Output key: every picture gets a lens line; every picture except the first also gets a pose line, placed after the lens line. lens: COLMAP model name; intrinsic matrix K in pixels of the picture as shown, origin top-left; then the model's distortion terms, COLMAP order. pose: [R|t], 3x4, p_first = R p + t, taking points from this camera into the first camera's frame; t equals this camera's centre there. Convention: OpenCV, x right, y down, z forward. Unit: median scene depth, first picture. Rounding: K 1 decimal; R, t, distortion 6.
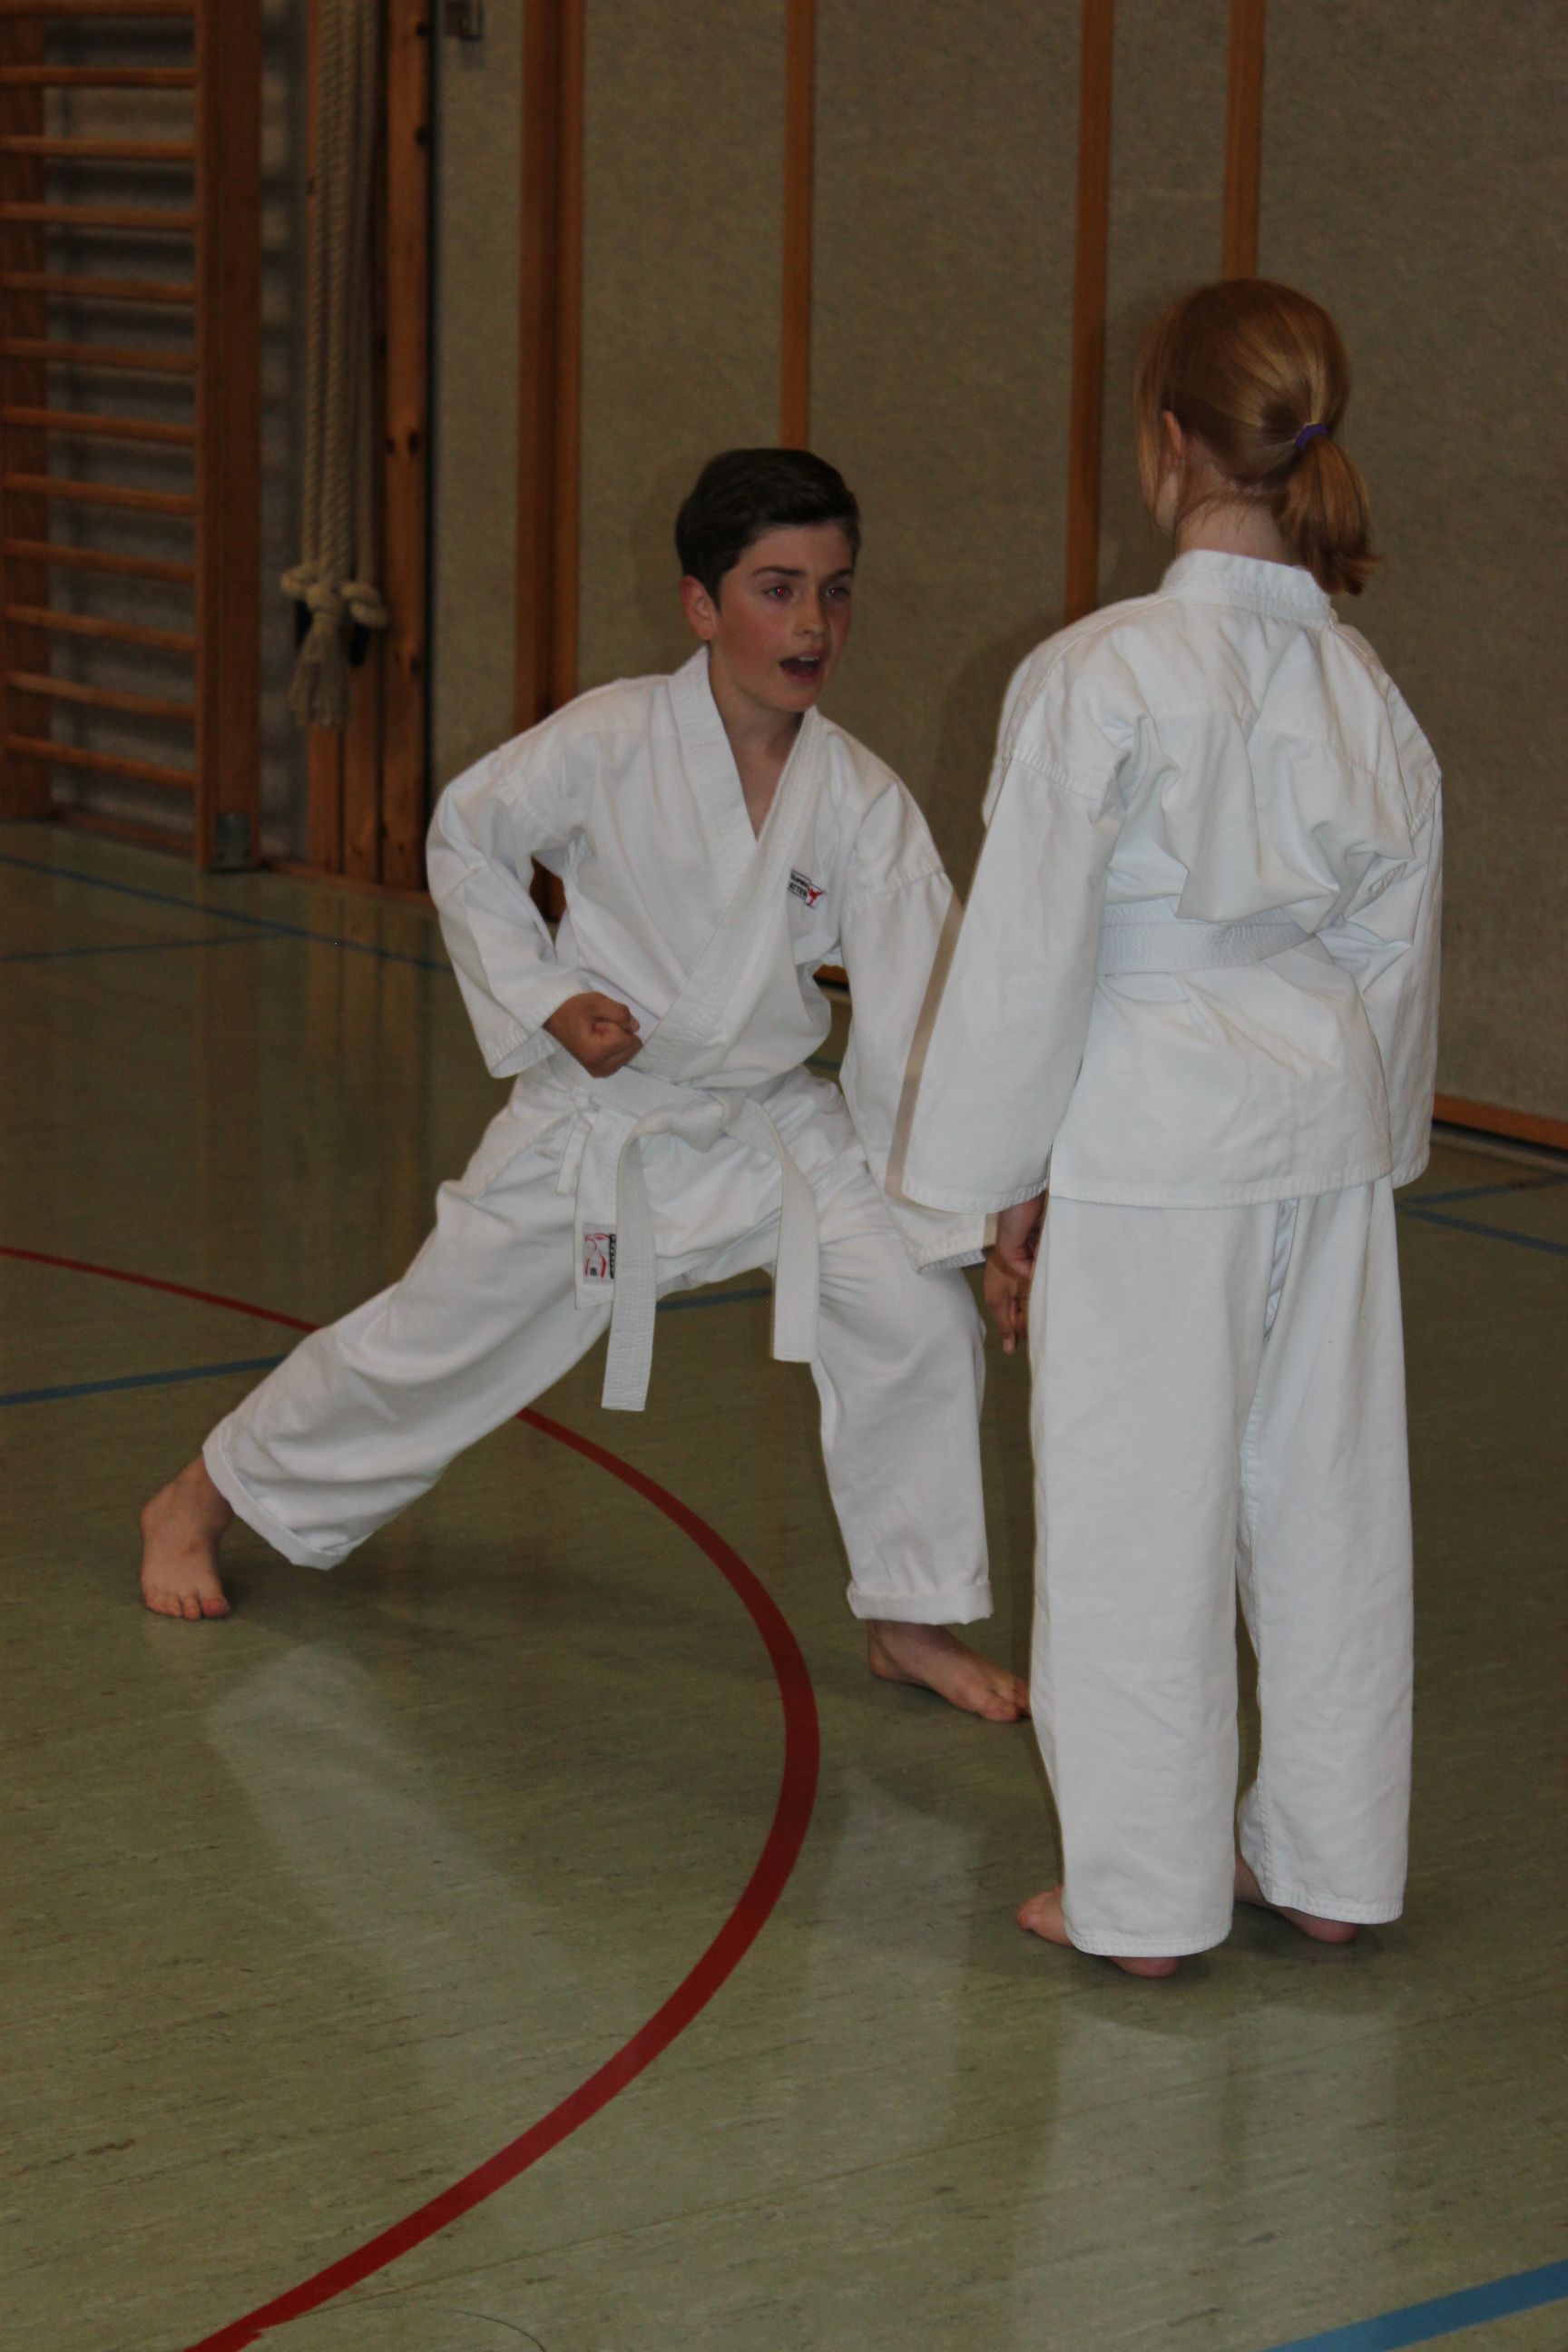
lens RADIAL K [[5425.7, 0, 758.9], [0, 5425.7, 1092.5], [0, 0, 1]] dist [0.087643, 0.000000]
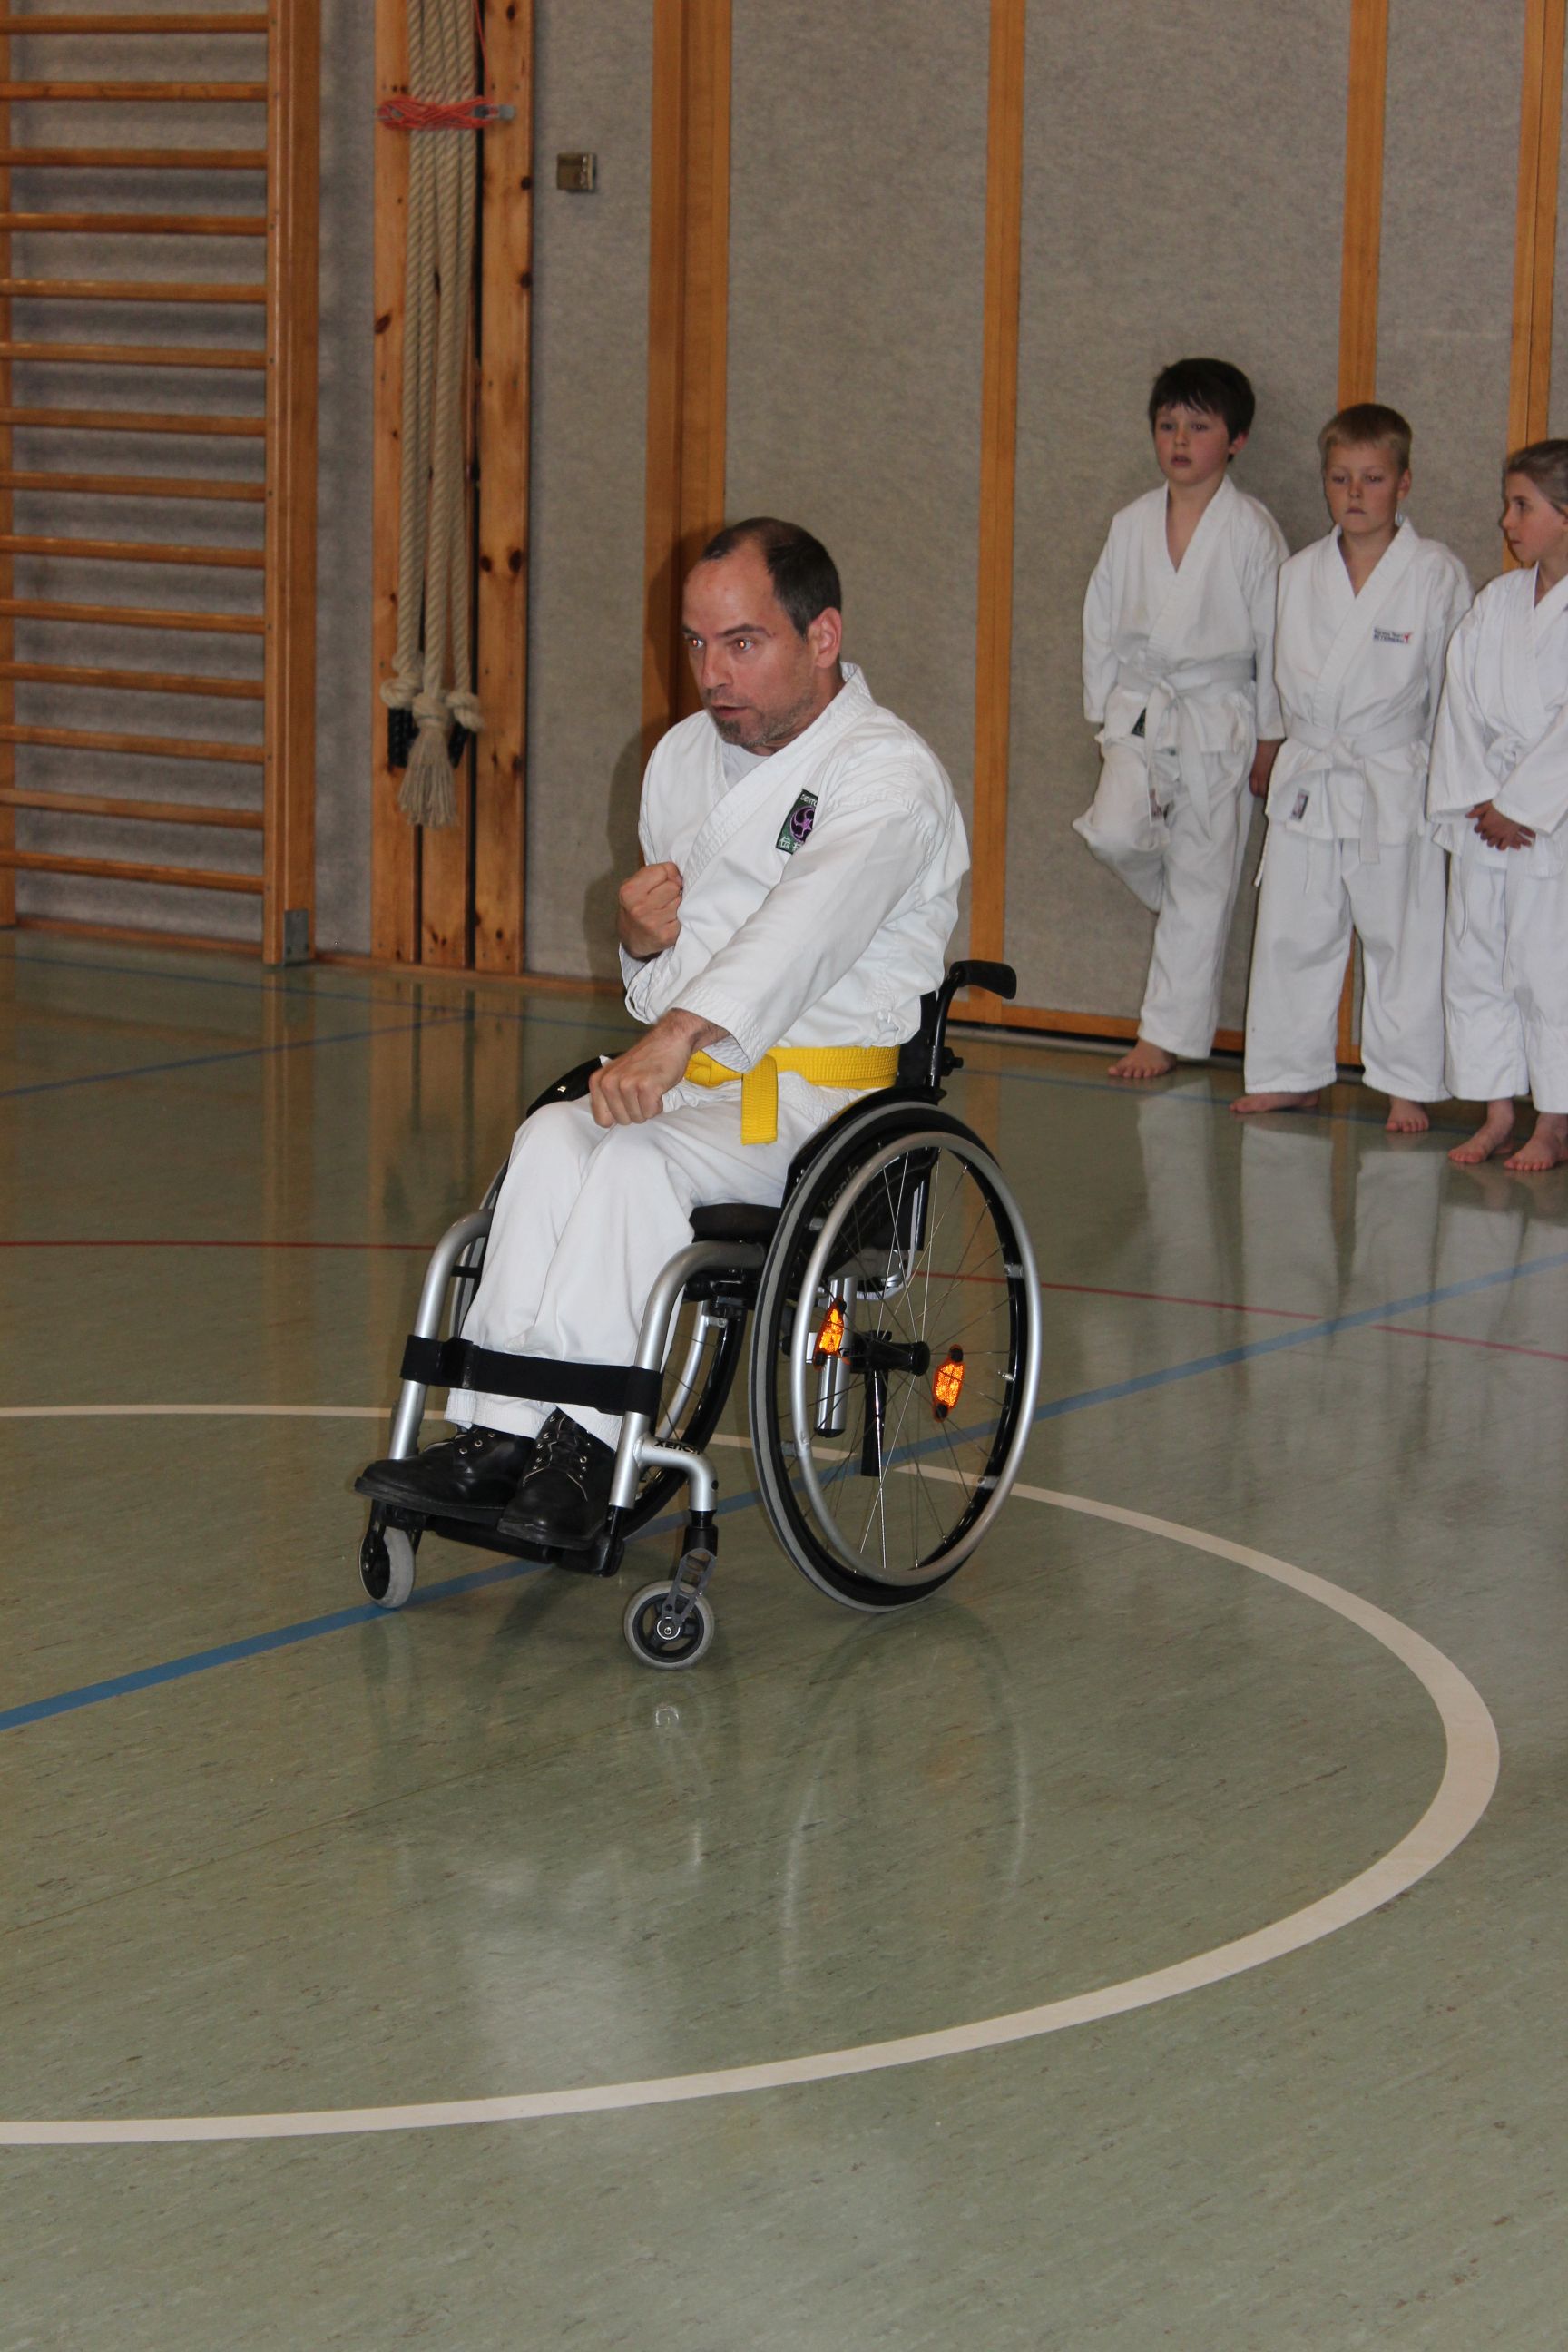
lens RADIAL K [[5635.5, 0, 768.8], [0, 5635.5, 1154.1], [0, 0, 1]] dist [0.076562, 0.000000]
pose [[0.946812, -0.052858, 0.317417, -0.397827], [0.056125, 0.998423, -0.001152, 0.003425], [-0.316855, 0.018906, 0.948286, -0.089114]]
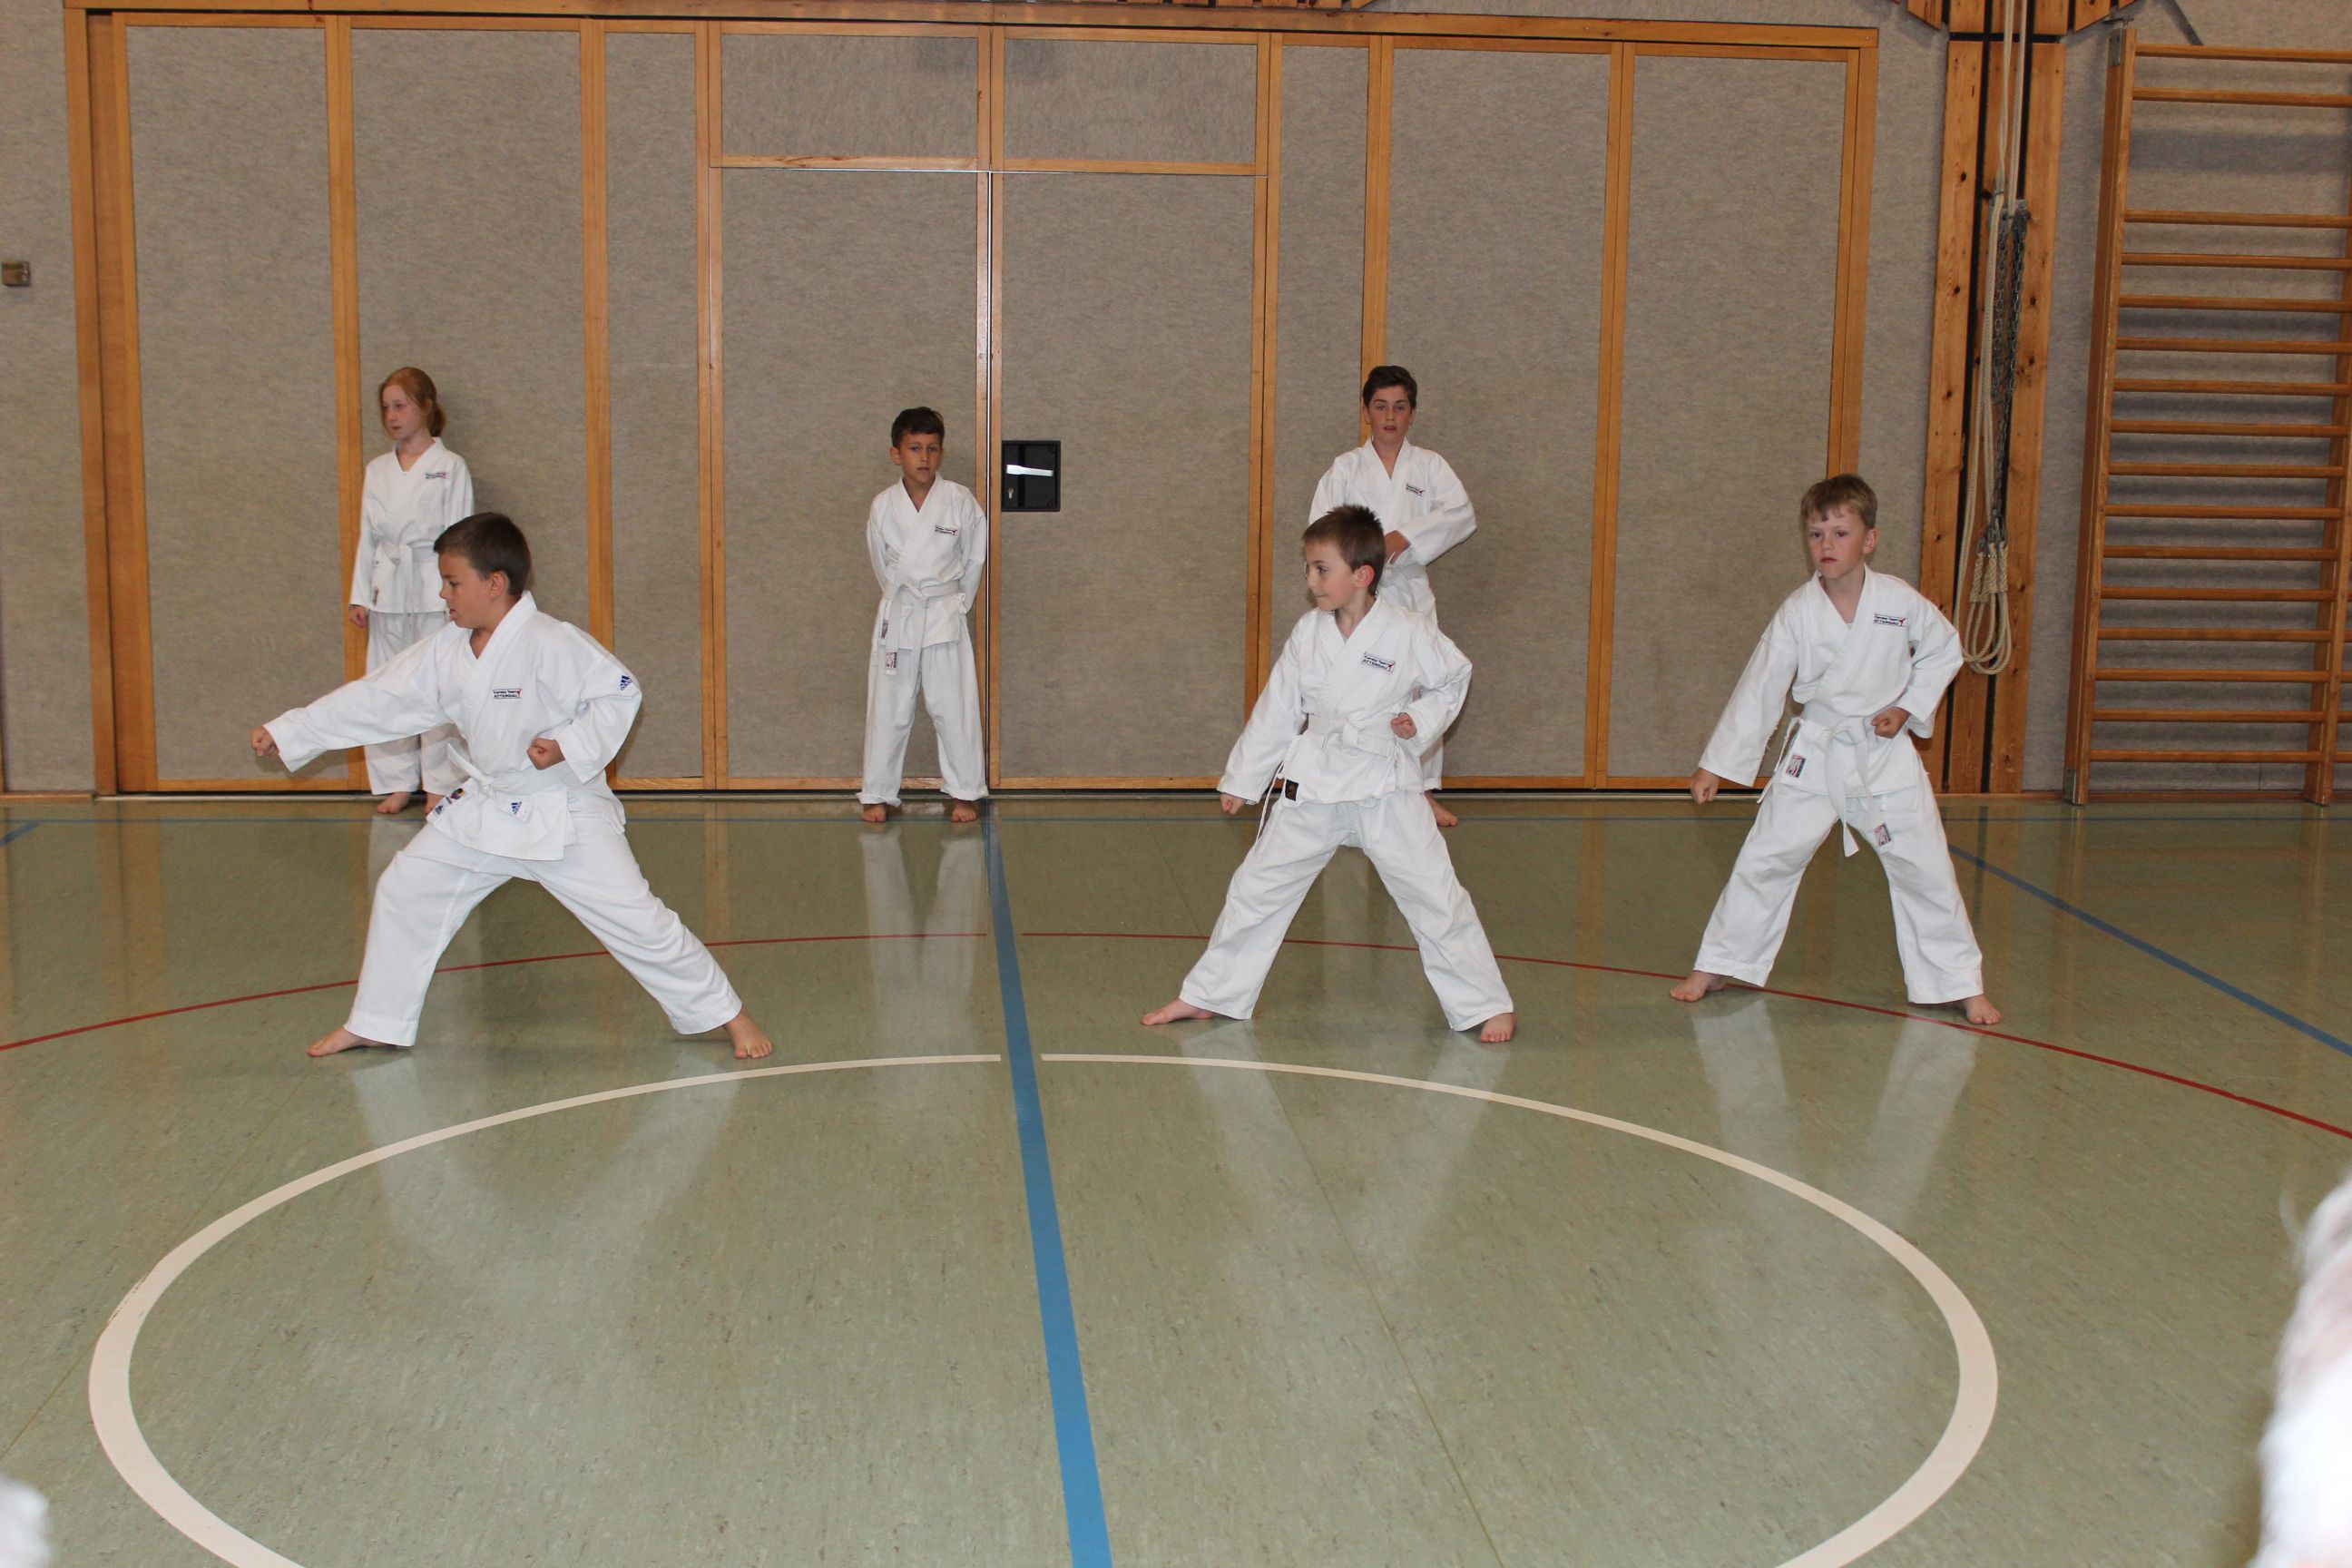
lens RADIAL K [[2851.2, 0, 1159.1], [0, 2851.2, 775.1], [0, 0, 1]] dist [-0.054405, 0.000000]
pose [[0.519081, -0.145035, 0.842330, -0.645384], [0.150457, 0.985614, 0.076988, -0.059158], [-0.841378, 0.086772, 0.533435, 0.251900]]
